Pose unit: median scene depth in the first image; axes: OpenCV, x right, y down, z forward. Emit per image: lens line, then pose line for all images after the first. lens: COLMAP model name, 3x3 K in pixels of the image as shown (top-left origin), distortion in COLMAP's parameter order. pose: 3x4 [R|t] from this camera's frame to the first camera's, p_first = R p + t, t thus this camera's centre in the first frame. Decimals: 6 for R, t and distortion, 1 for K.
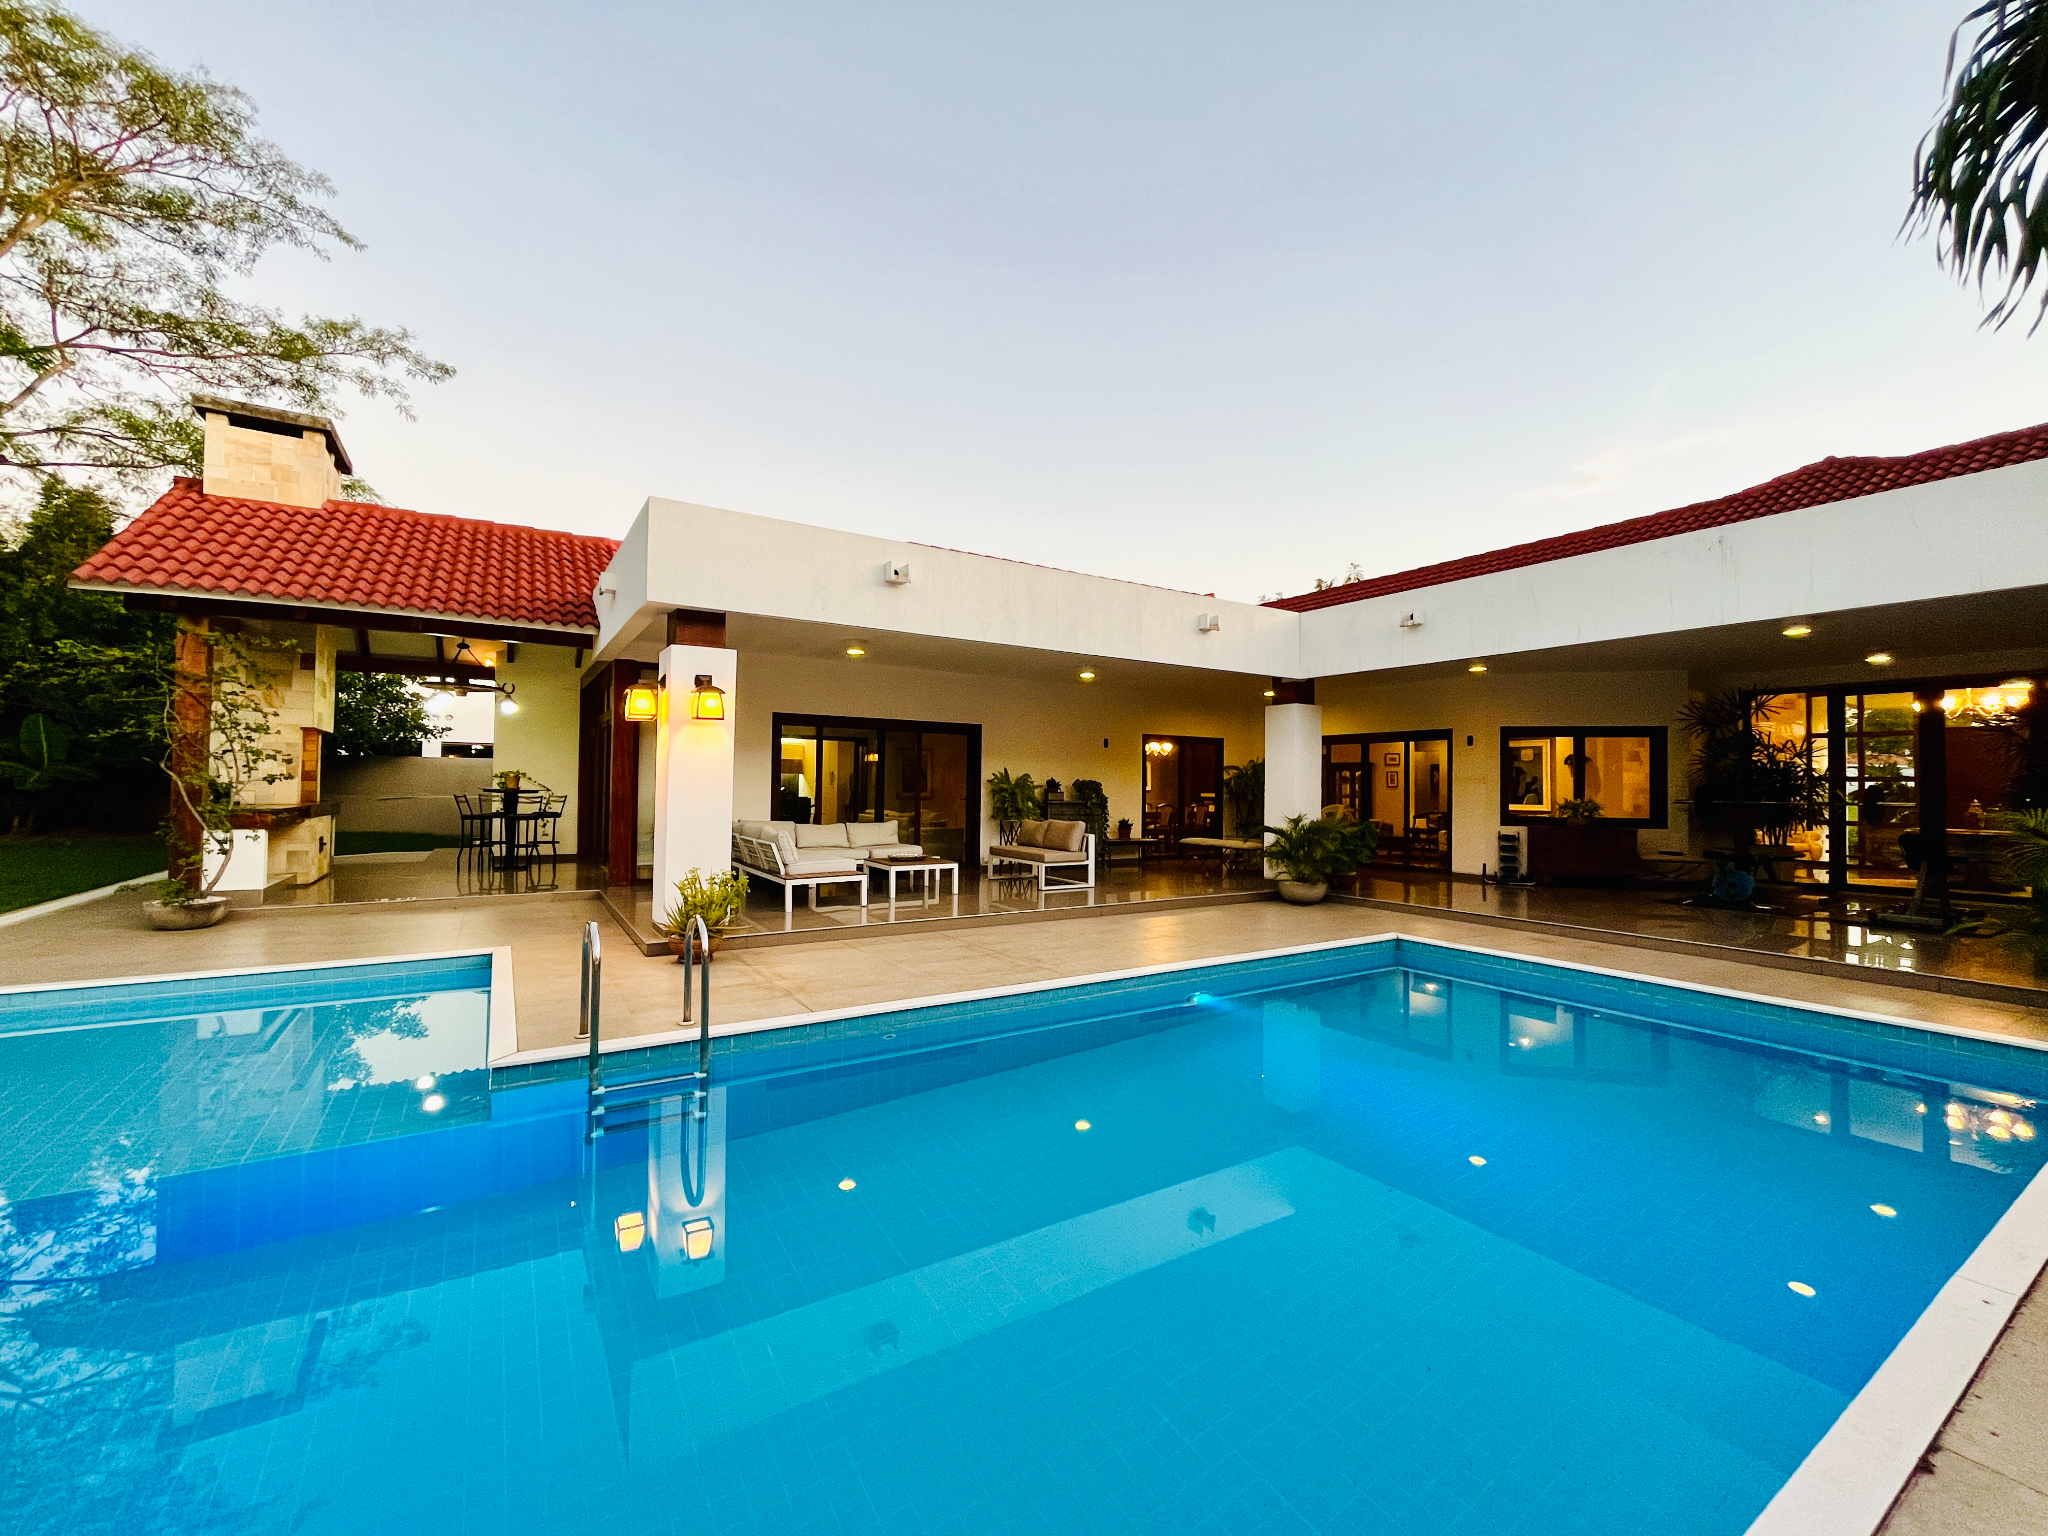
lens RADIAL K [[831.6, 0, 1017.9], [0, 831.6, 774.3], [0, 0, 1]] dist [-0.005531, 0.000737]
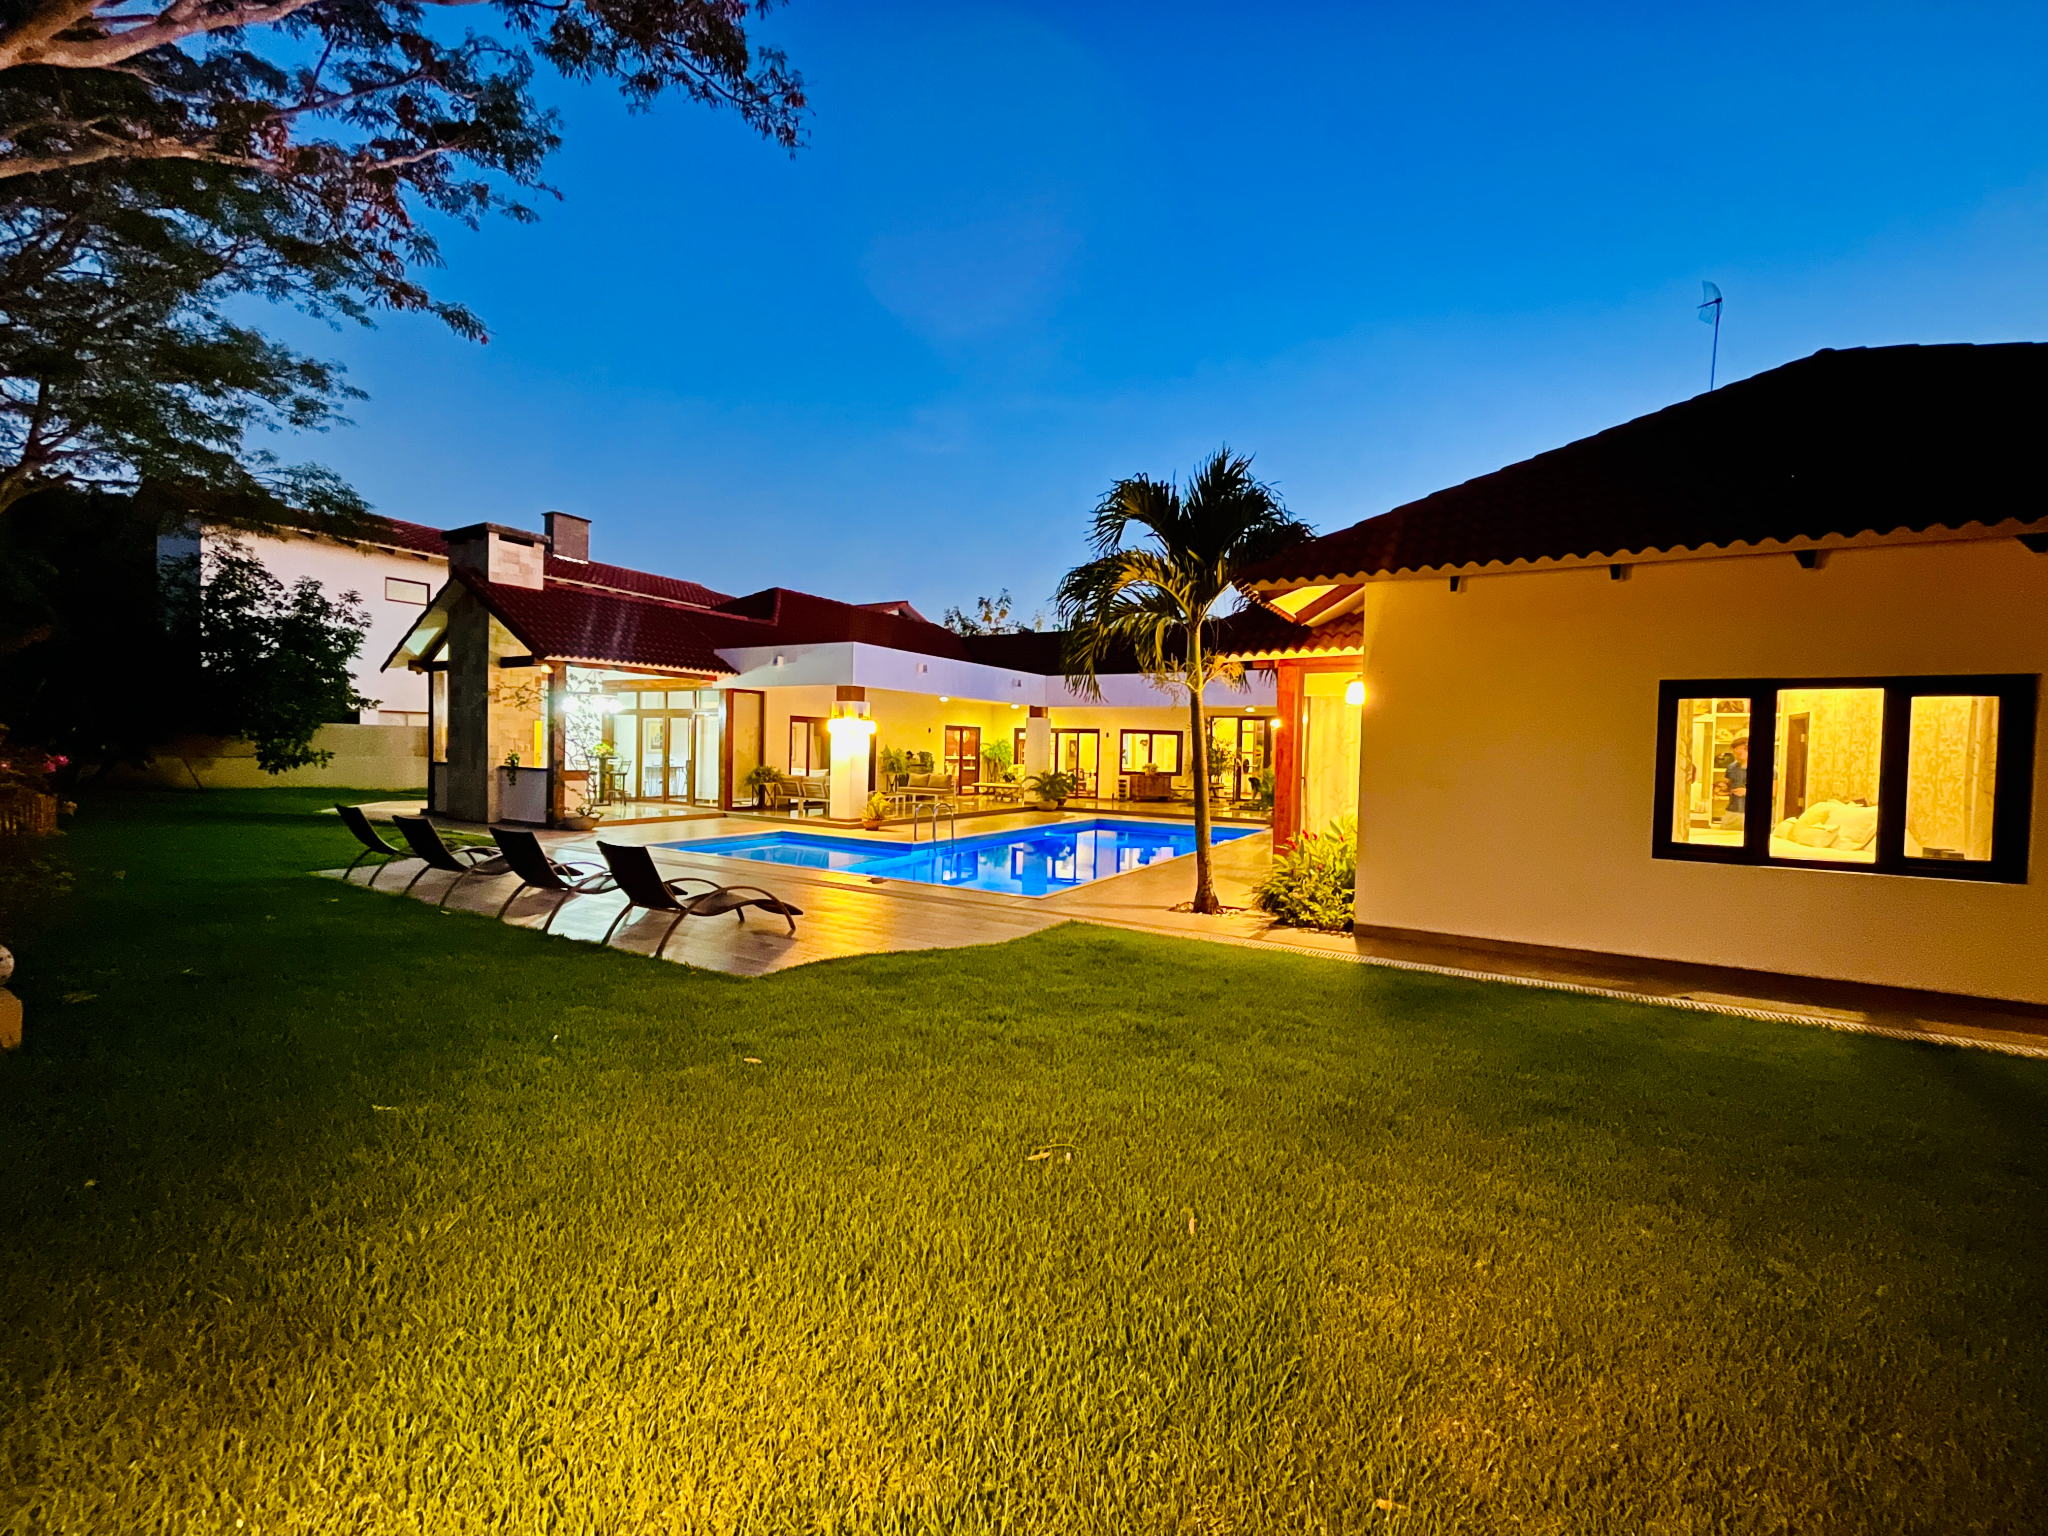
lens RADIAL K [[831.6, 0, 1020.0], [0, 831.6, 766.8], [0, 0, 1]] dist [-0.005531, 0.000737]
pose [[0.888581, -0.000695, 0.458719, -0.647073], [-0.020445, 0.998945, 0.041118, -0.044490], [-0.458264, -0.045915, 0.887629, -0.808354]]
